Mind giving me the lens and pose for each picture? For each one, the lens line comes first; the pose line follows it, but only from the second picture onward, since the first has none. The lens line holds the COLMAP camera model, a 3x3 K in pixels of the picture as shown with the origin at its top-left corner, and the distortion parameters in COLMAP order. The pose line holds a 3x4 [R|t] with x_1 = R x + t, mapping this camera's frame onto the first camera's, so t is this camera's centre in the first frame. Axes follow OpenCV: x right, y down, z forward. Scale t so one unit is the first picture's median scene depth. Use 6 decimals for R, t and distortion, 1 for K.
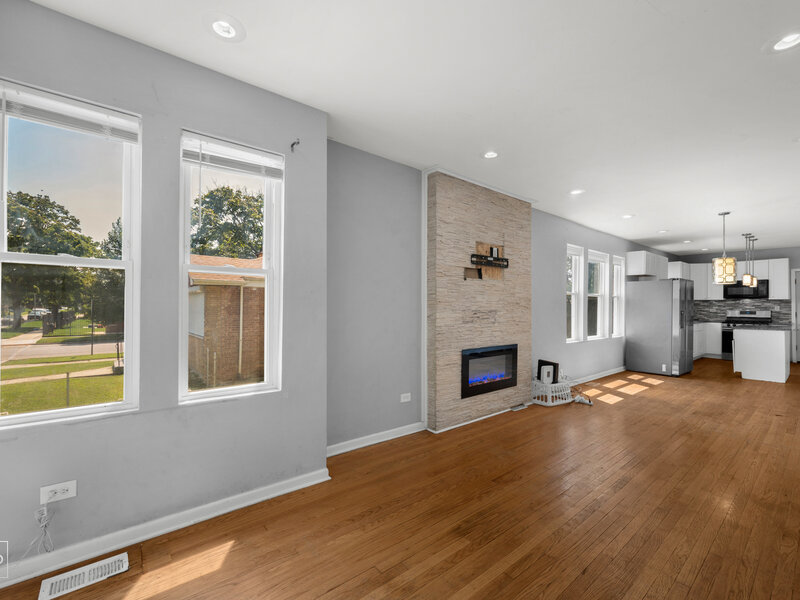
lens RADIAL K [[357.3, 0, 400.0], [0, 357.3, 300.0], [0, 0, 1]] dist [-0.000755, -0.000313]
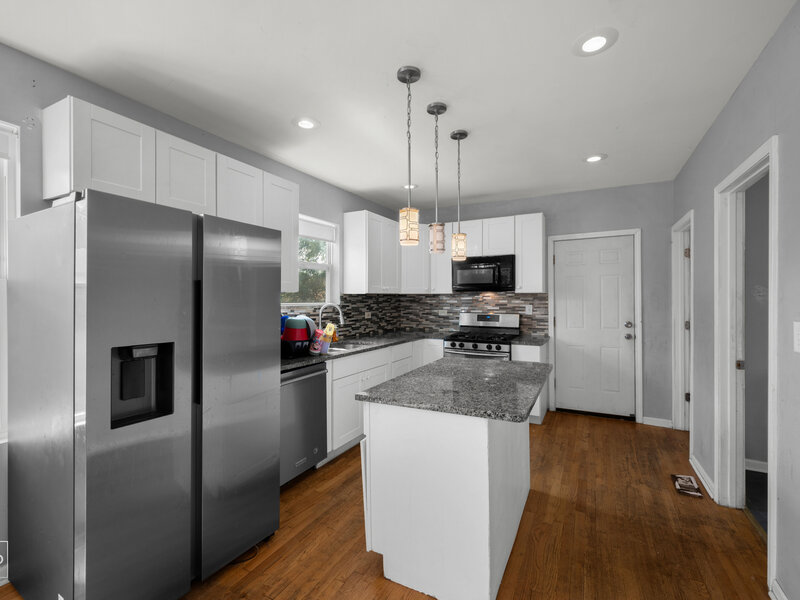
lens RADIAL K [[356.2, 0, 399.9], [0, 356.2, 293.7], [0, 0, 1]] dist [0.000329, 0.000013]
pose [[0.926345, -0.002357, 0.376668, 1.193483], [0.000967, 0.999992, 0.003879, -0.005150], [-0.376674, -0.003229, 0.926340, 1.018454]]
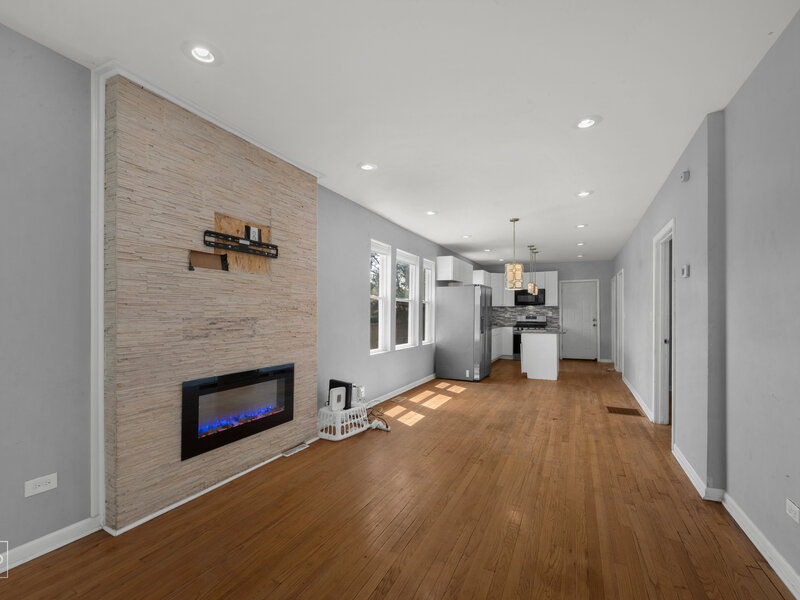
lens RADIAL K [[357.3, 0, 400.0], [0, 357.3, 300.0], [0, 0, 1]] dist [-0.000755, -0.000313]
pose [[0.911778, 0.014797, 0.410417, 0.224234], [-0.008724, 0.999823, -0.016665, 0.003299], [-0.410591, 0.011614, 0.911746, 0.237802]]
